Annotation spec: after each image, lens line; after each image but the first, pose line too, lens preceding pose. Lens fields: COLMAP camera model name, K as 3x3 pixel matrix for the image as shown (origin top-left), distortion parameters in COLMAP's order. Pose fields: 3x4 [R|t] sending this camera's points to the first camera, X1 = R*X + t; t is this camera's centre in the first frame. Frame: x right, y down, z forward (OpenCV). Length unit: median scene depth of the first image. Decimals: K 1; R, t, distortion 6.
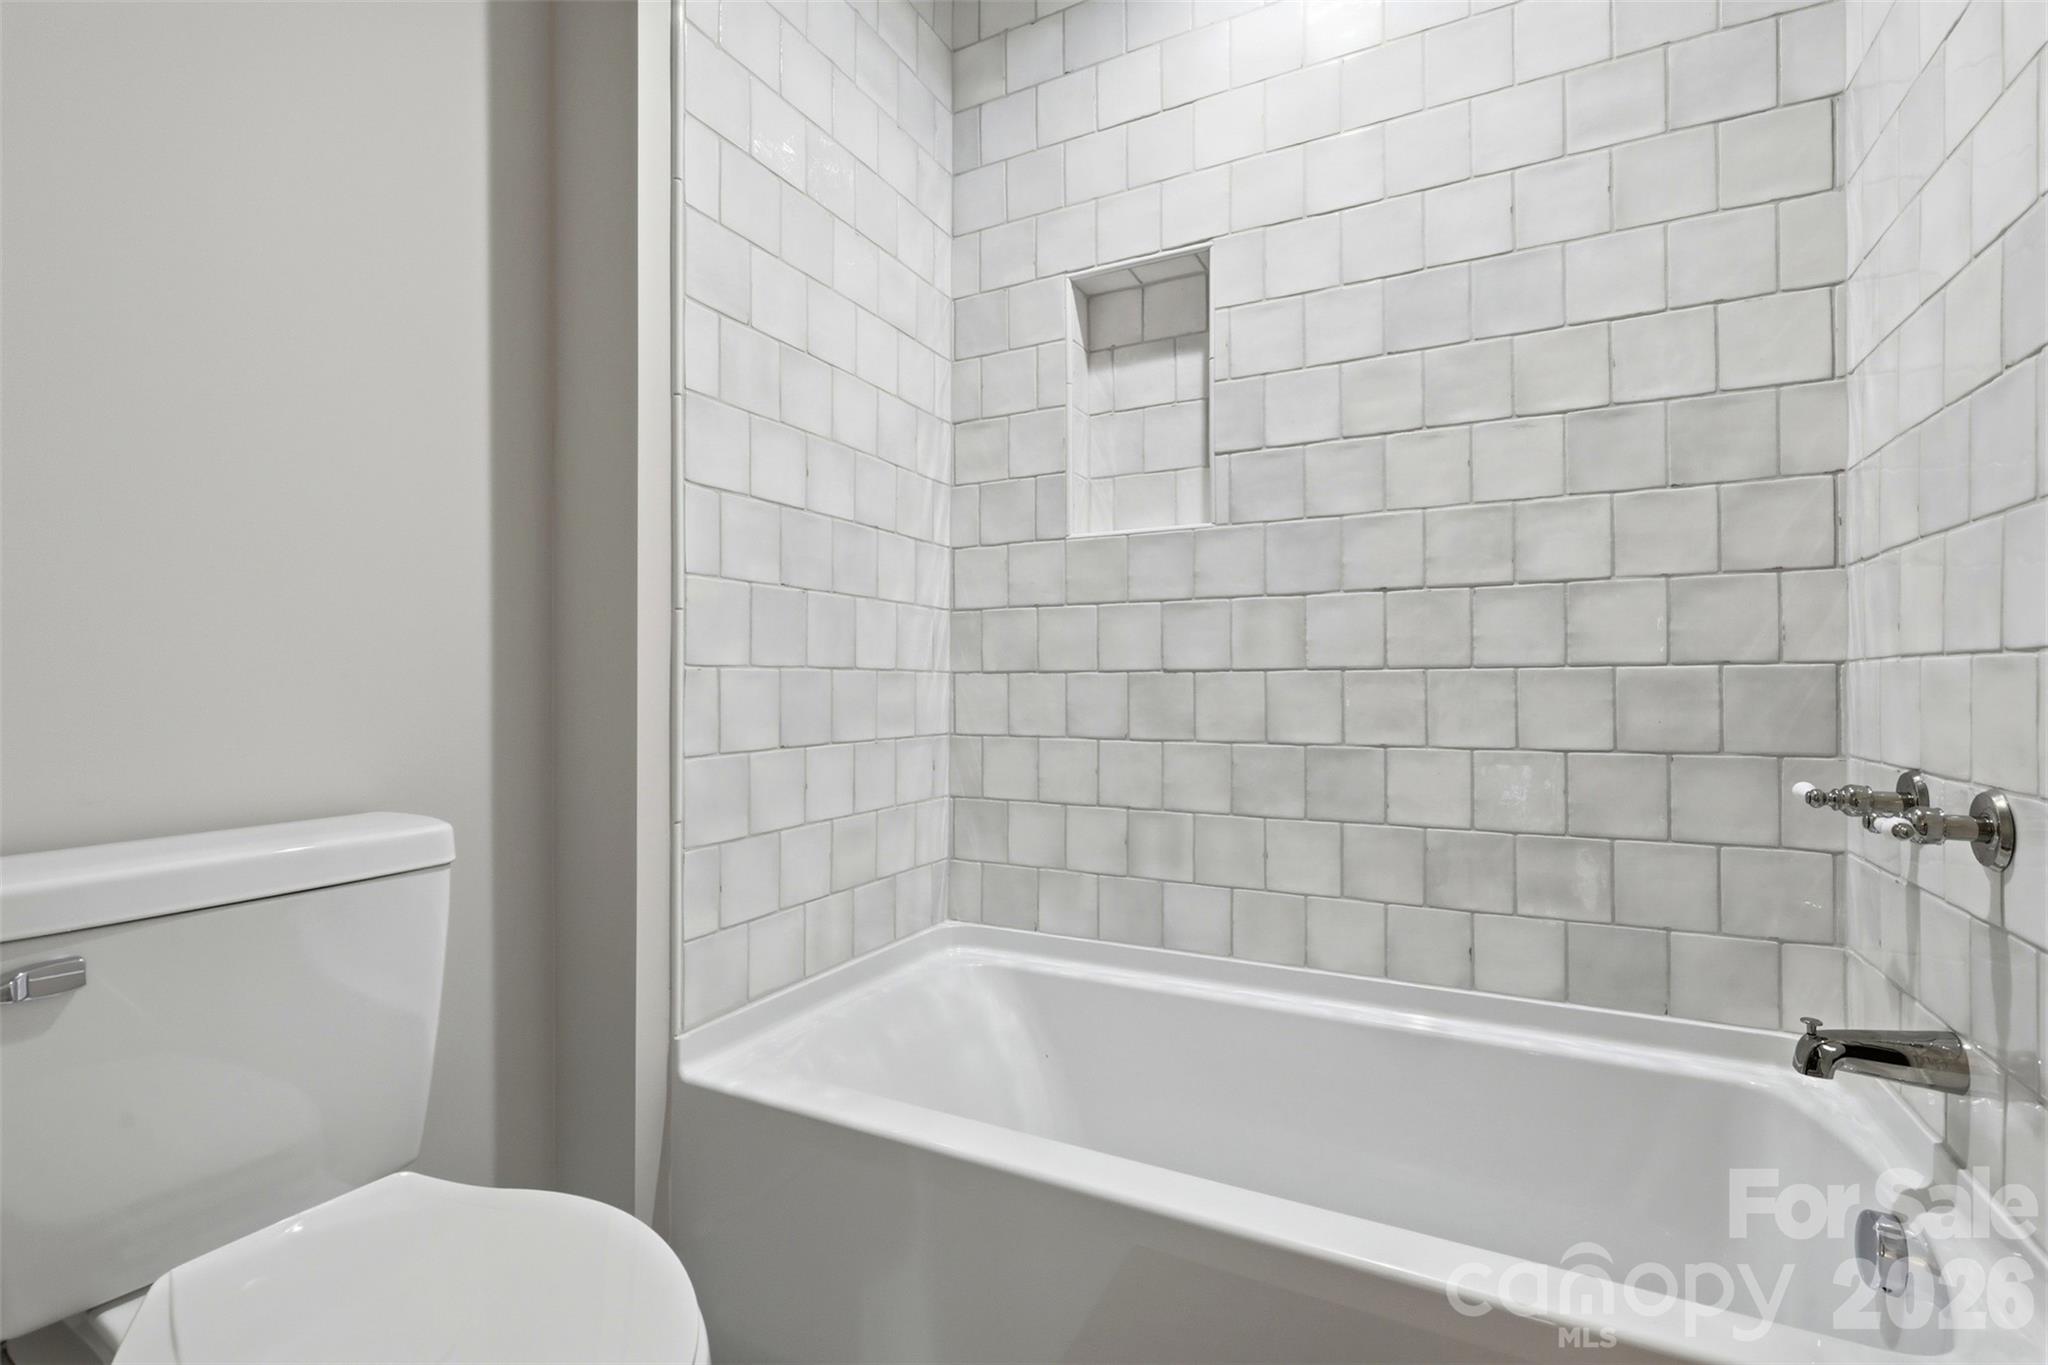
lens RADIAL K [[935.0, 0, 1024.0], [0, 935.0, 680.9], [0, 0, 1]] dist [0.001233, 0.000988]
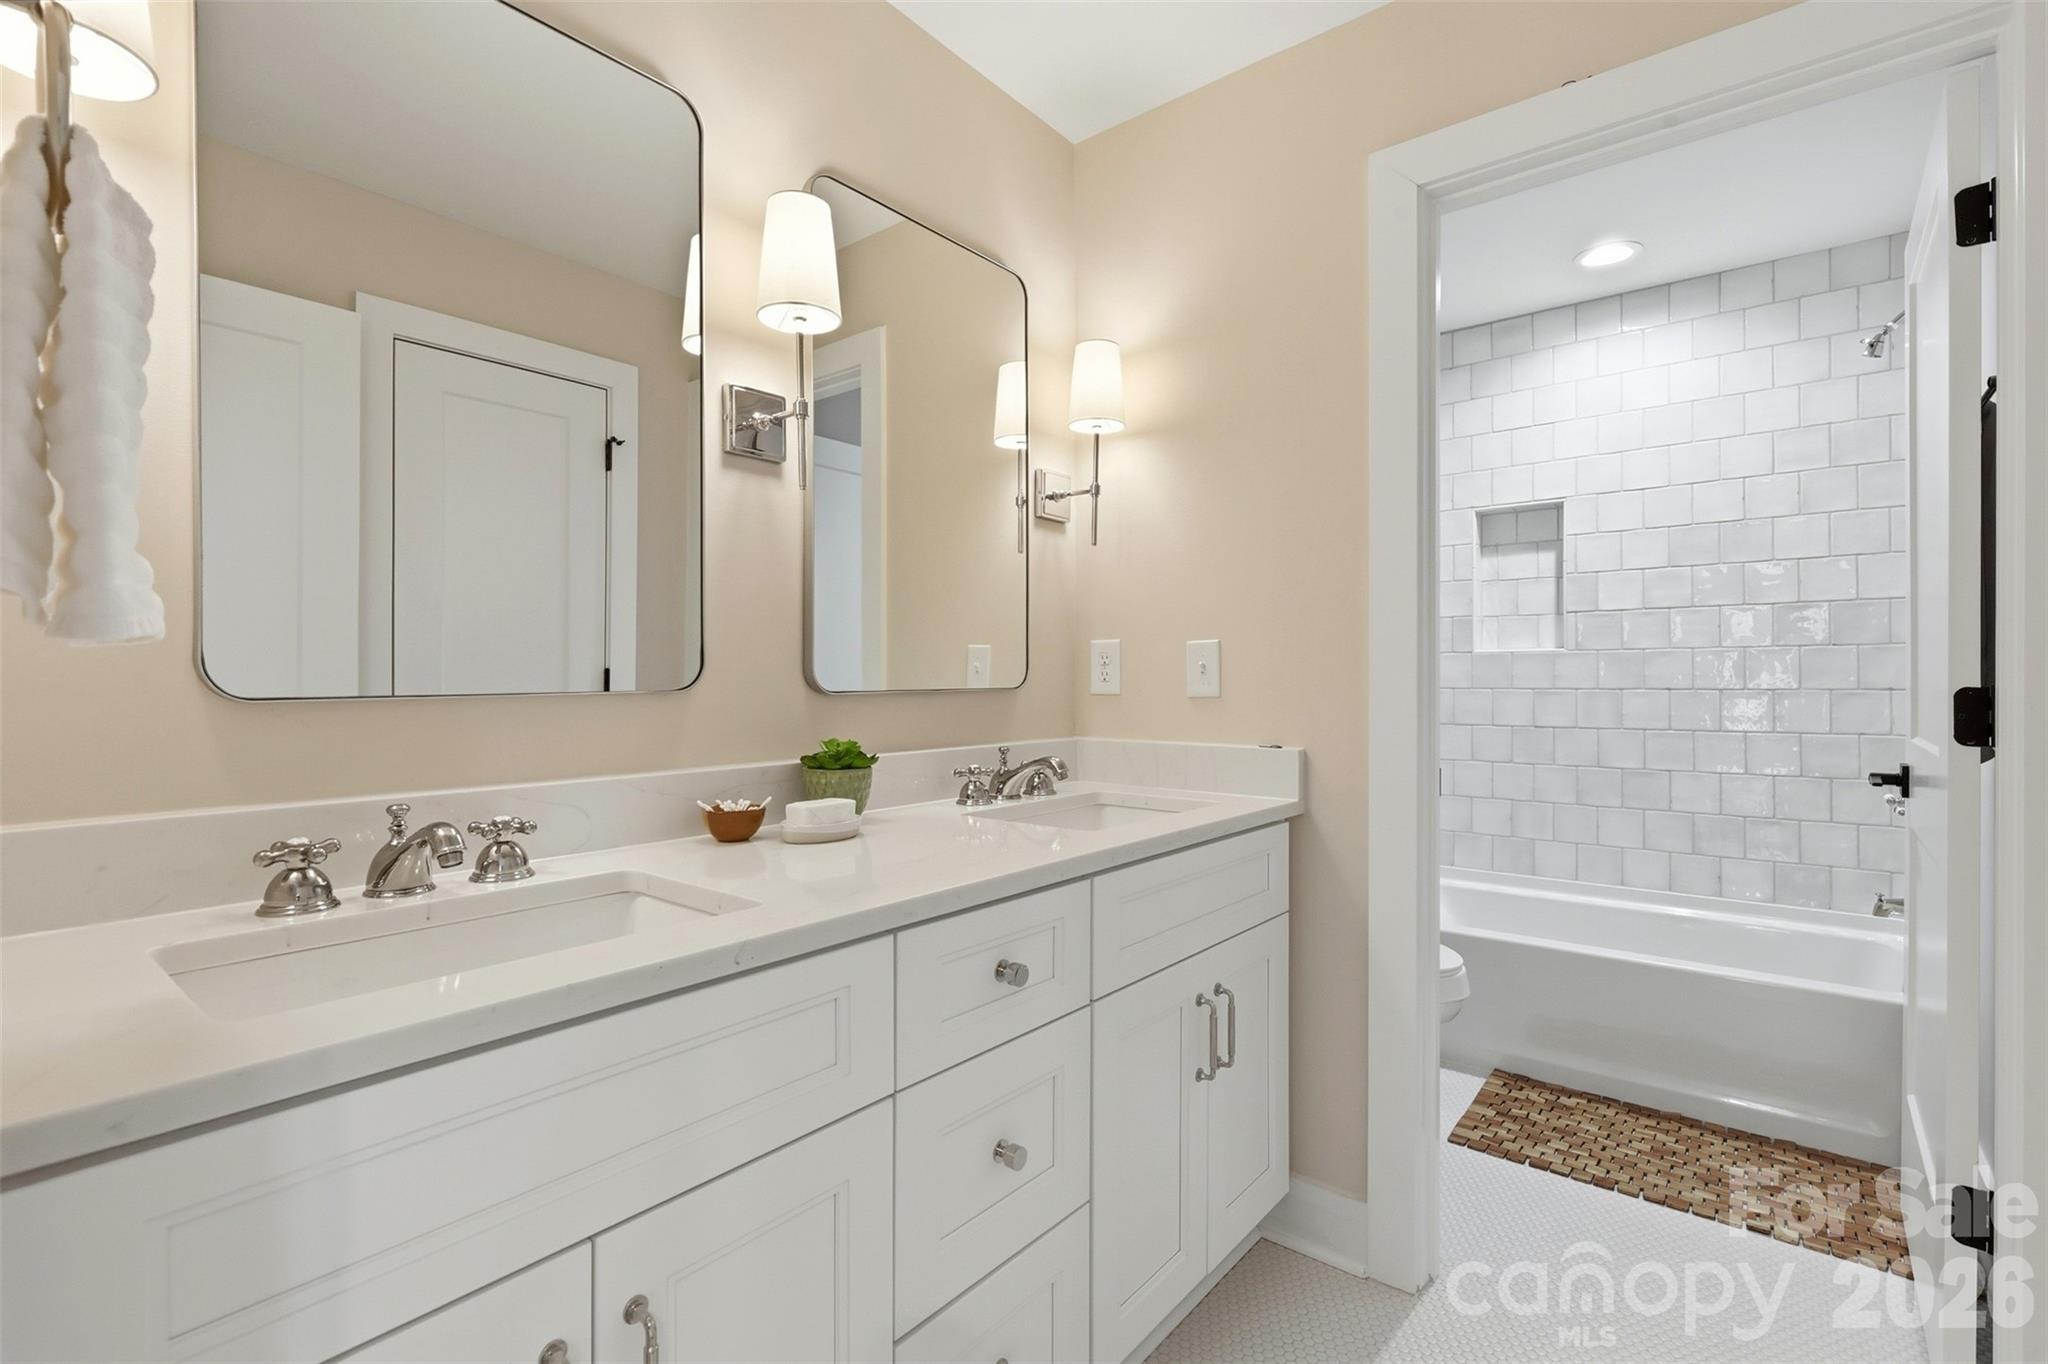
lens RADIAL K [[935.0, 0, 1021.0], [0, 935.0, 680.0], [0, 0, 1]] dist [0.001233, 0.000988]
pose [[0.976125, 0.003663, -0.217179, -0.473841], [-0.004574, 0.999983, -0.003689, -0.098124], [0.217162, 0.004595, 0.976125, -1.111437]]
